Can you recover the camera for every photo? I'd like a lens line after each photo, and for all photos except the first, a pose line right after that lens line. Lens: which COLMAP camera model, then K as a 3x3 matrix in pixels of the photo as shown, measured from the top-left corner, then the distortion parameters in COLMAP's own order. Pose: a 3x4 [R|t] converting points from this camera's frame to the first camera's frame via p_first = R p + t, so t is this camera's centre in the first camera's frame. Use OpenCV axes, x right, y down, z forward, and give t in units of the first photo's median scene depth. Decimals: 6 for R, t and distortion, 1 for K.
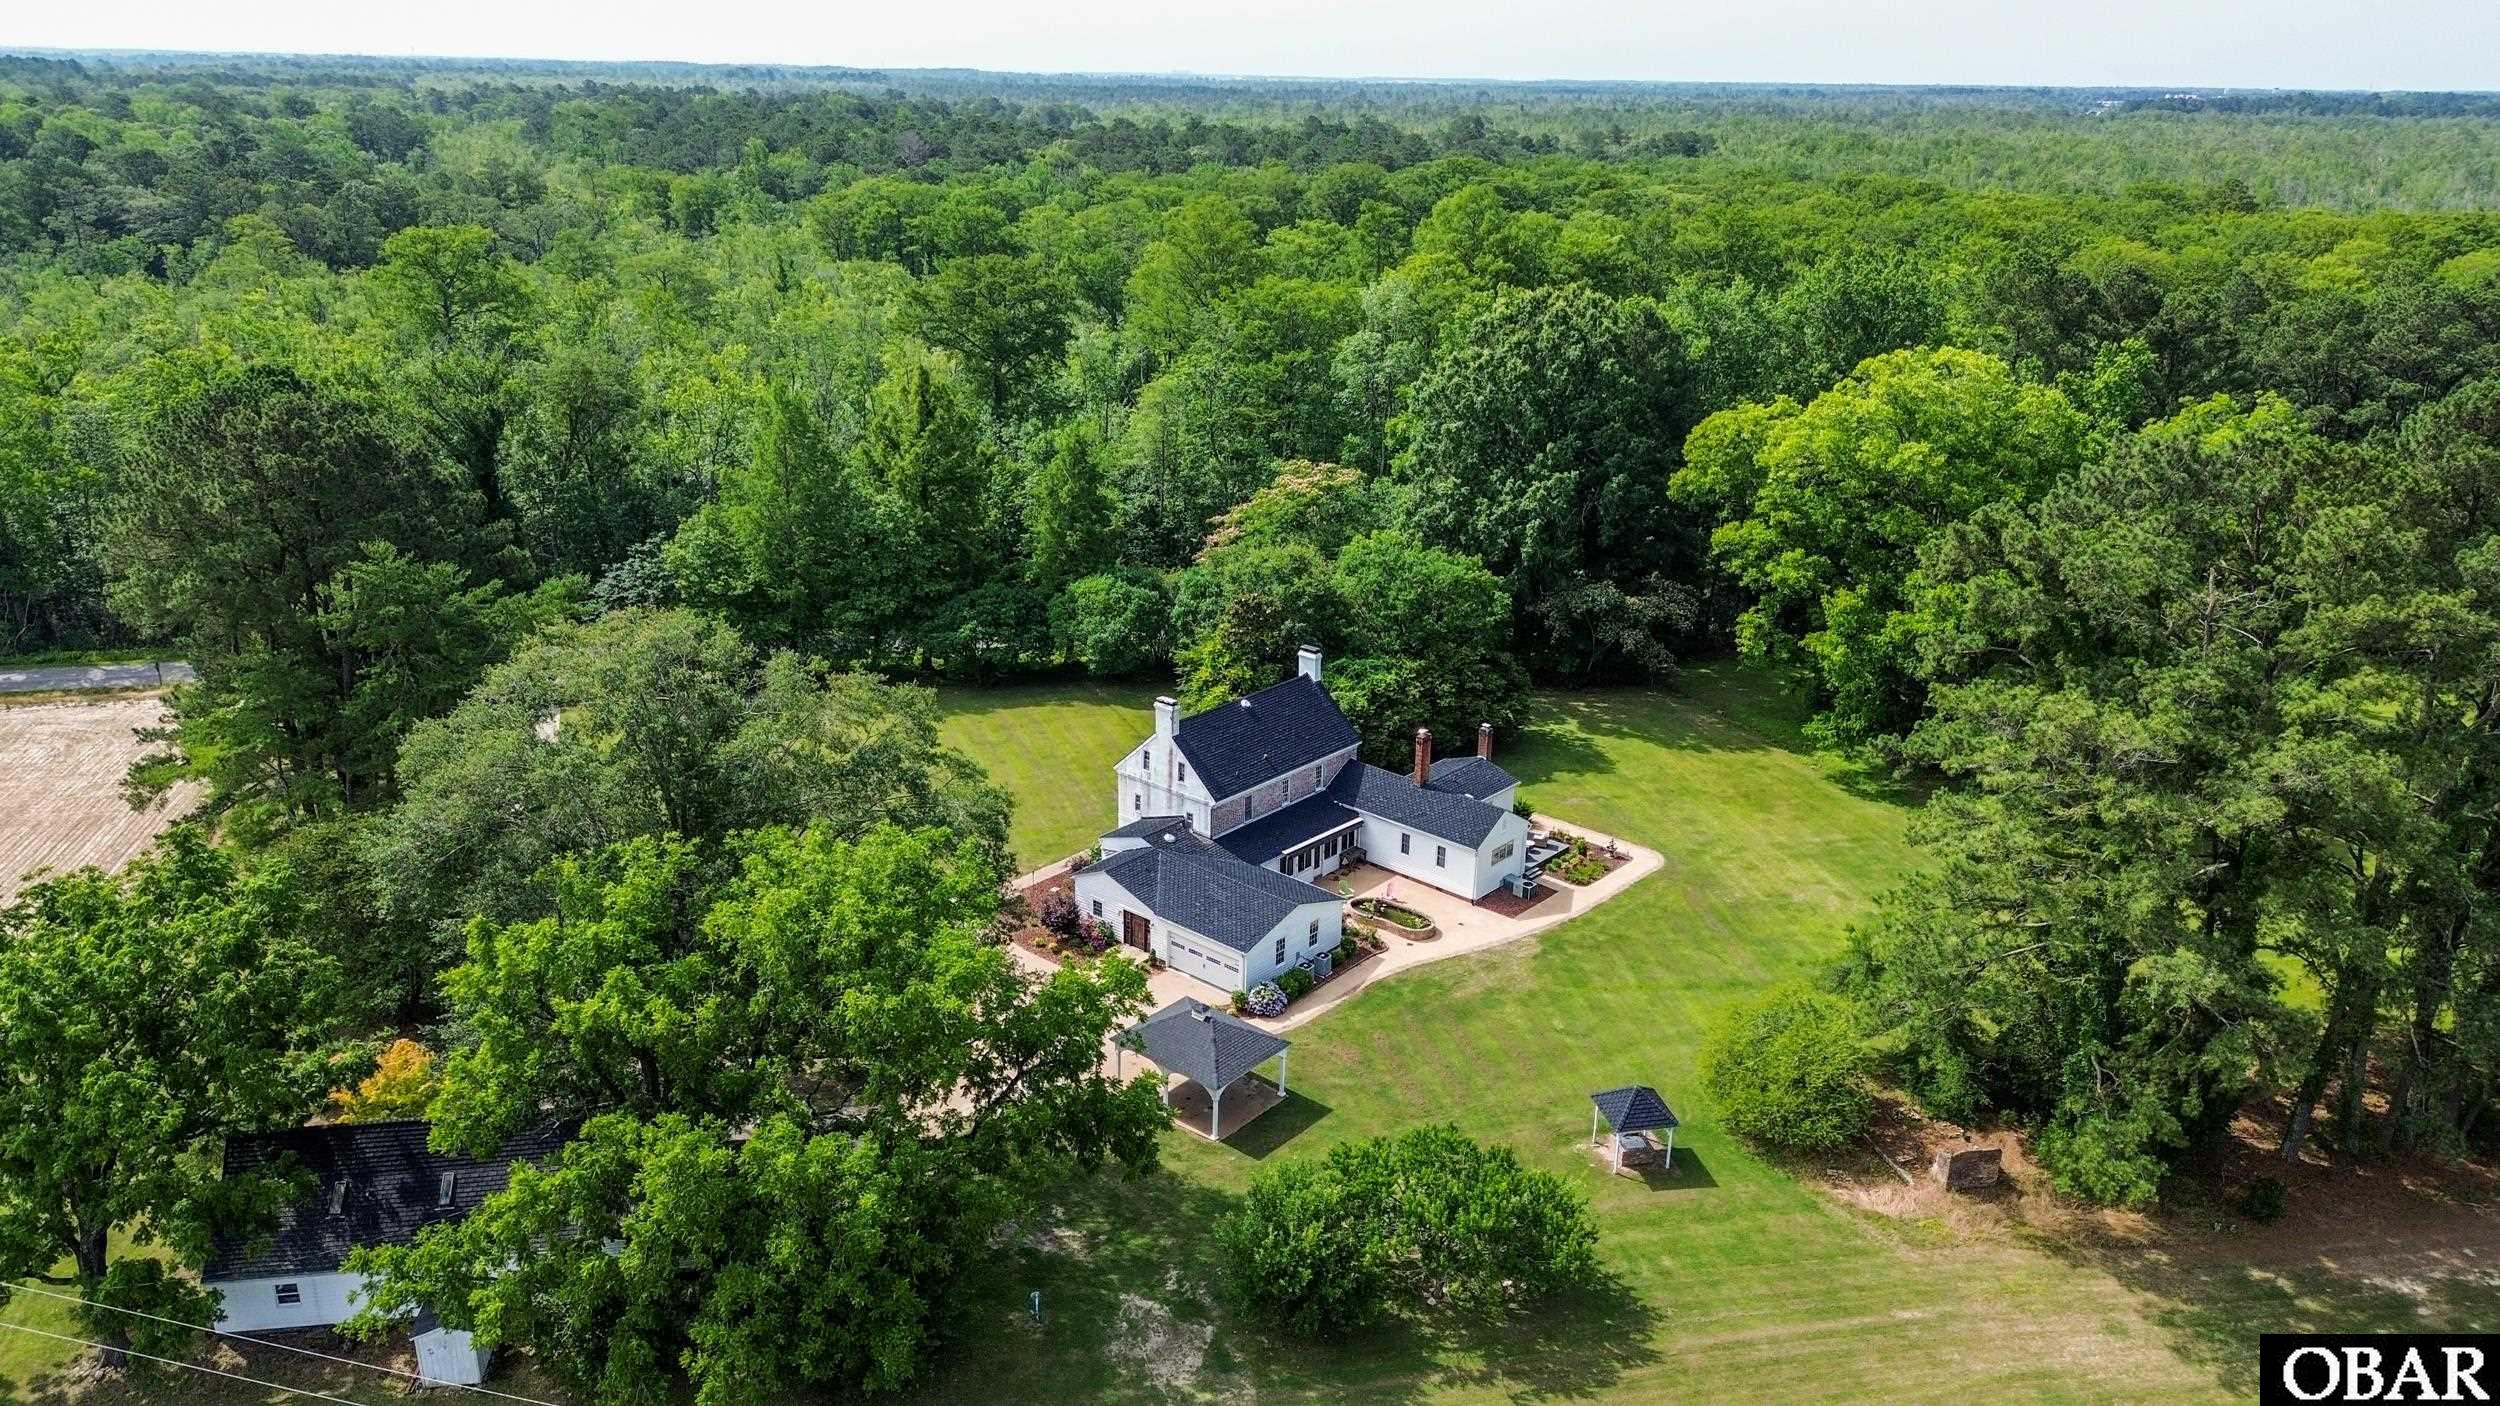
lens RADIAL K [[1770.9, 0, 1243.3], [0, 1770.9, 714.4], [0, 0, 1]] dist [0.029491, -0.011410]
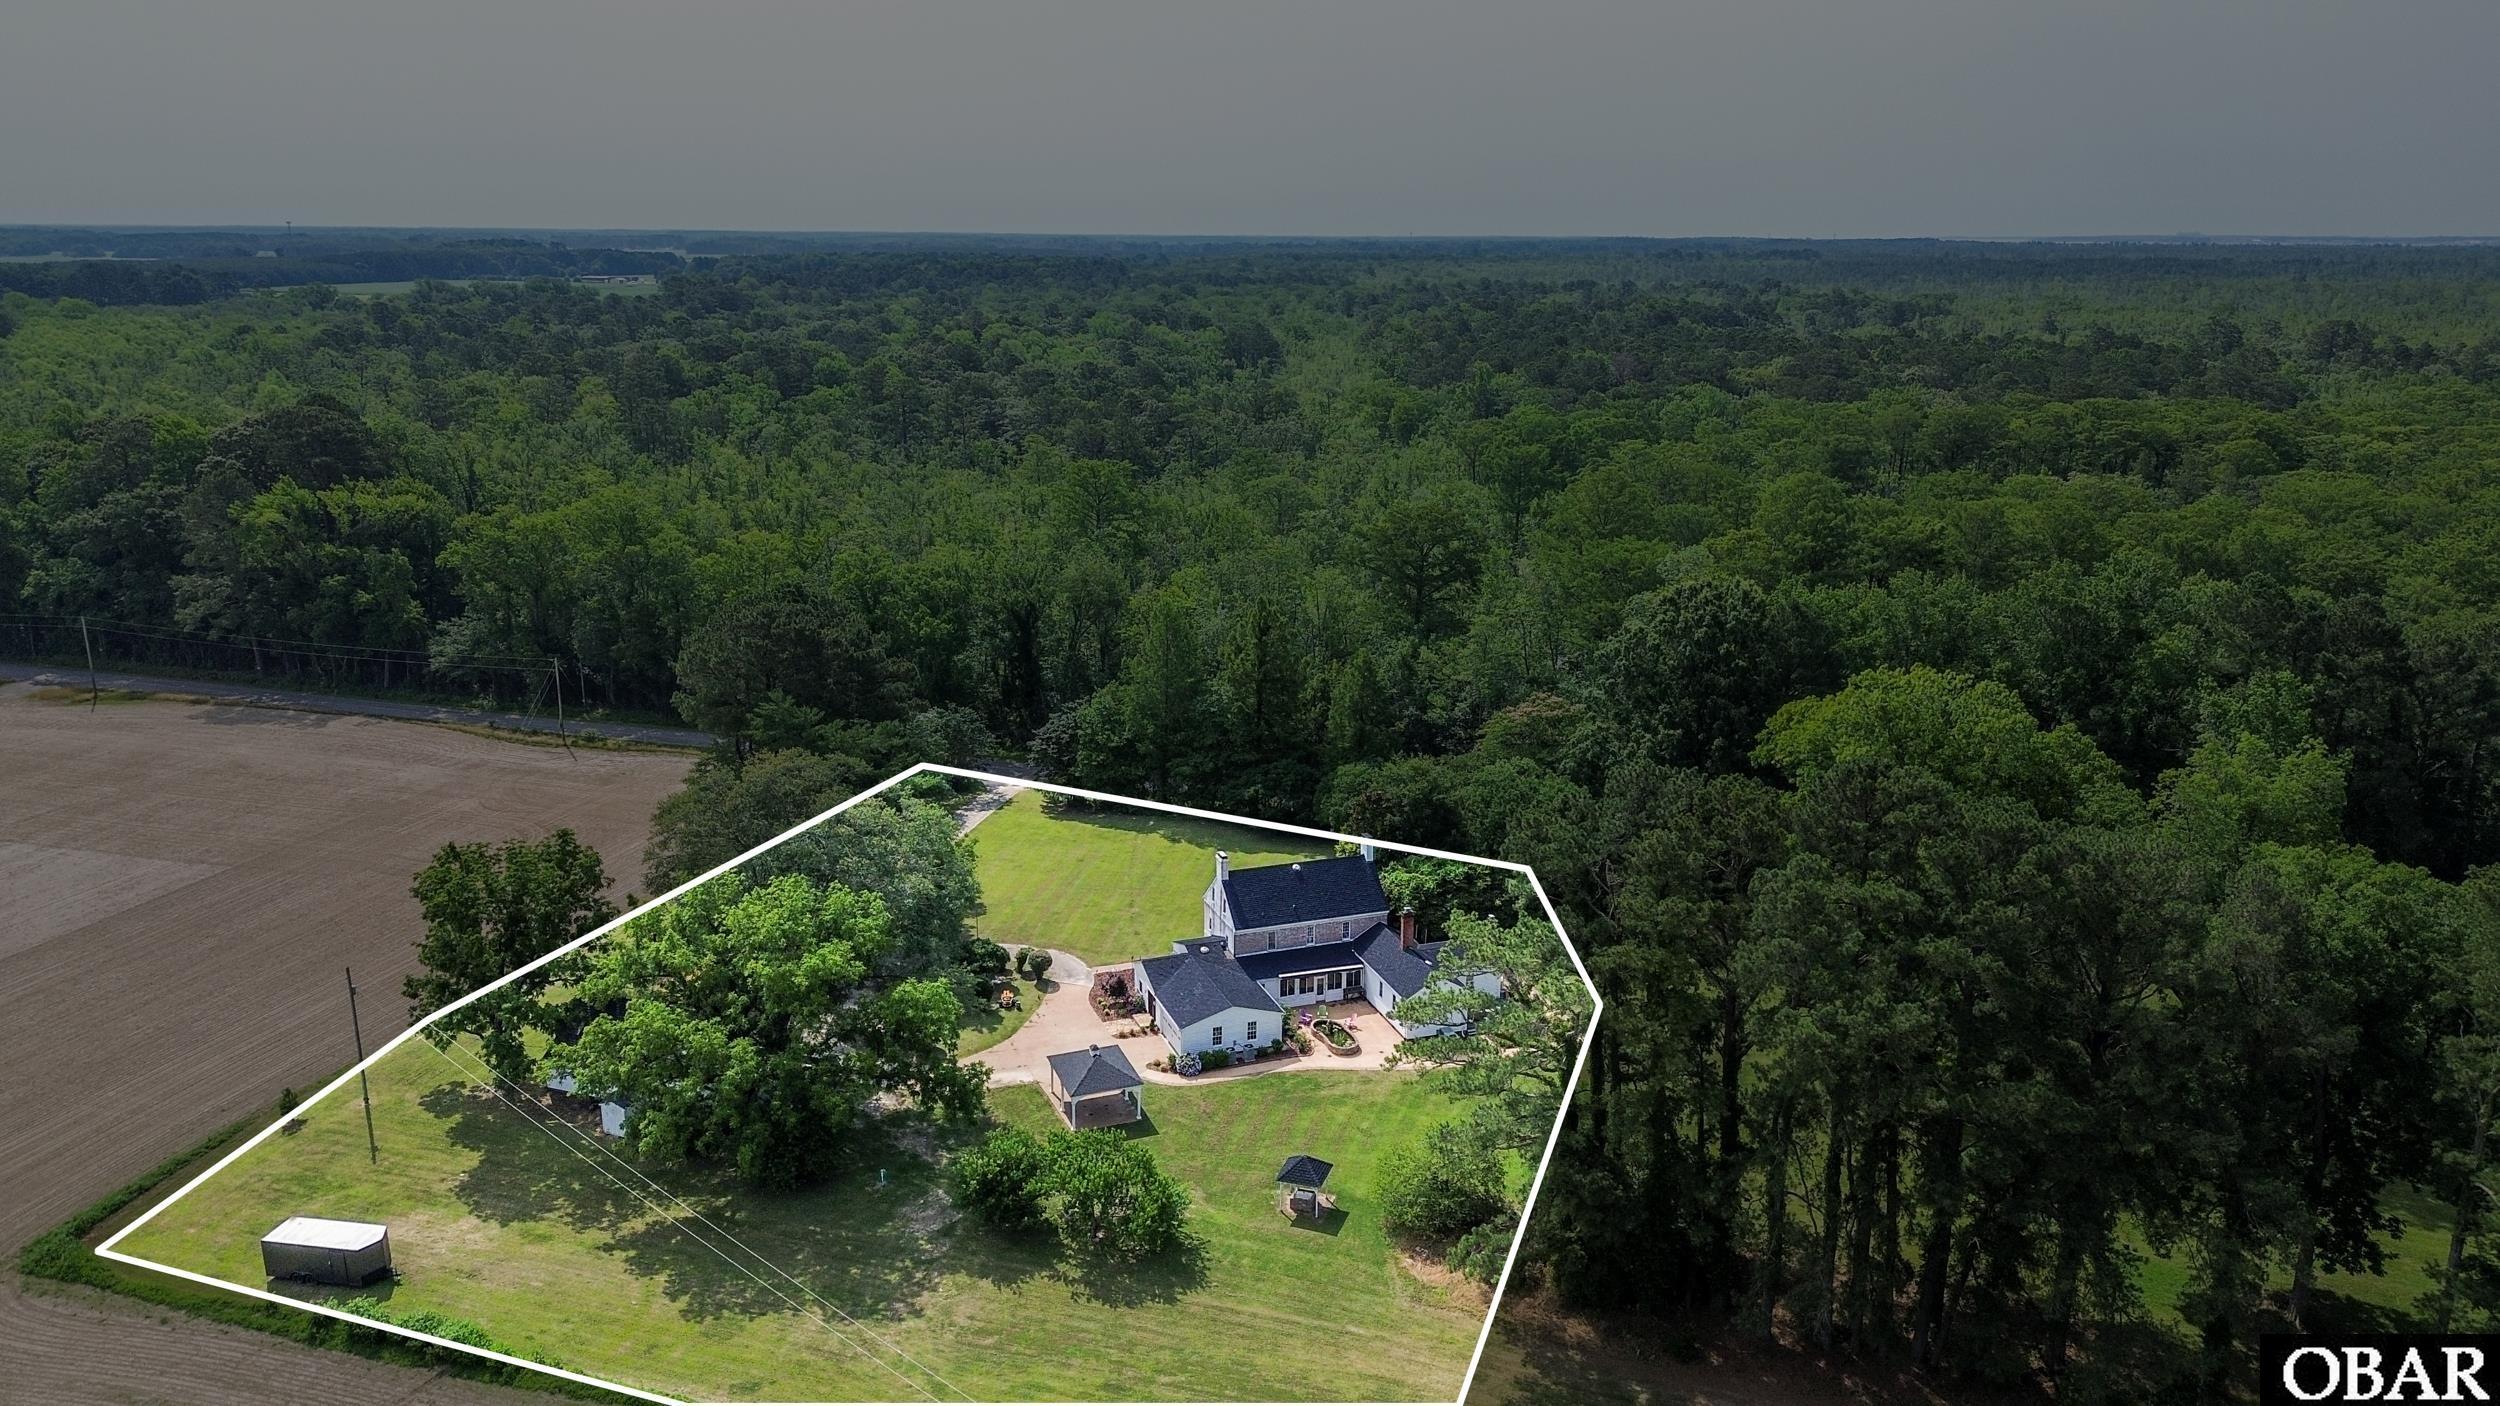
lens RADIAL K [[1770.9, 0, 1262.7], [0, 1770.9, 699.9], [0, 0, 1]] dist [0.029491, -0.011410]
pose [[0.876603, 0.110327, -0.468397, 0.643625], [-0.154052, 0.986477, -0.055951, -0.057054], [0.455890, 0.121204, 0.881745, -0.271649]]
